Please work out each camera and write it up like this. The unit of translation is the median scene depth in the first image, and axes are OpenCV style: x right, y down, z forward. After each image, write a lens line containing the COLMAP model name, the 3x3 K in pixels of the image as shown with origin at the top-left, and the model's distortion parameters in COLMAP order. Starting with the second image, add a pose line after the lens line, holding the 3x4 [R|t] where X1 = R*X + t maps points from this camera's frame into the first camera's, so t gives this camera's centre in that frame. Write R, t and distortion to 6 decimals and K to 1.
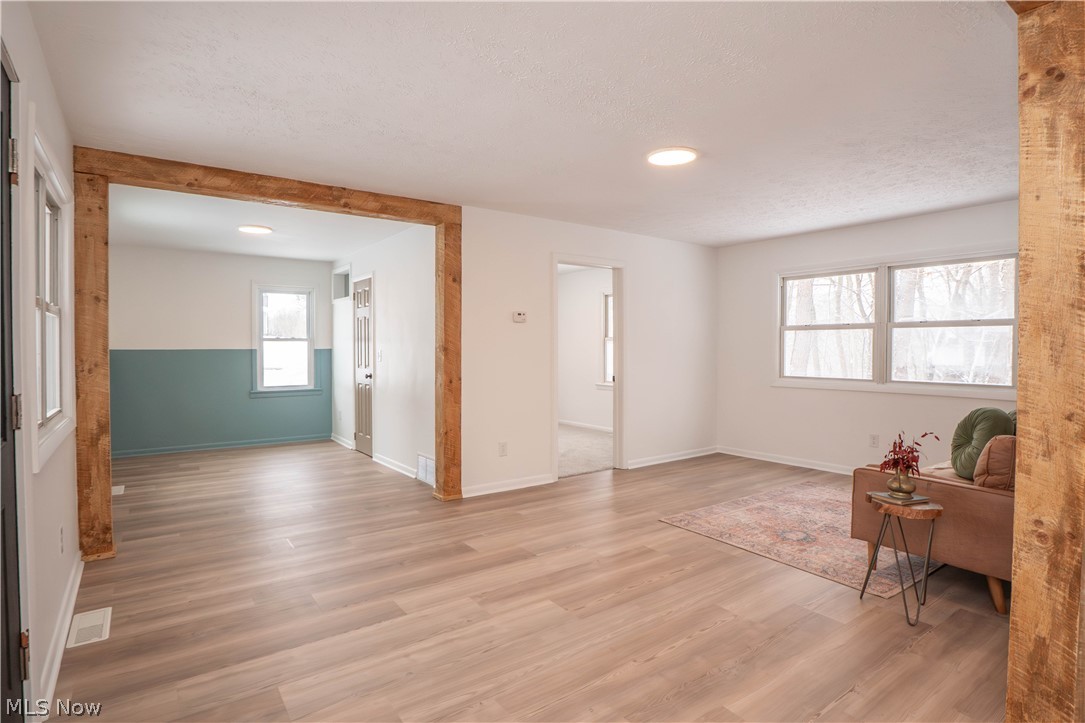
lens RADIAL K [[563.4, 0, 542.2], [0, 563.4, 315.5], [0, 0, 1]] dist [-0.036953, 0.000788]
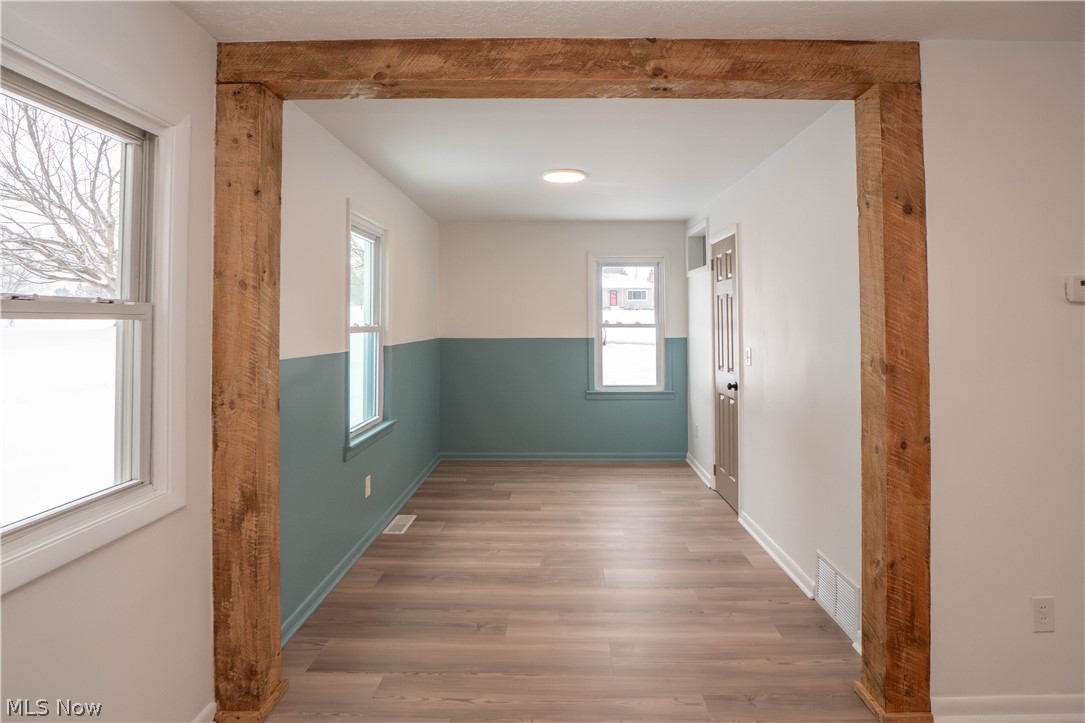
lens RADIAL K [[563.4, 0, 542.2], [0, 563.4, 315.5], [0, 0, 1]] dist [-0.036953, 0.000788]
pose [[0.791532, -0.002656, -0.611123, -0.118891], [0.031824, 0.998813, 0.036879, -0.005941], [0.610299, -0.048640, 0.790676, 0.486275]]
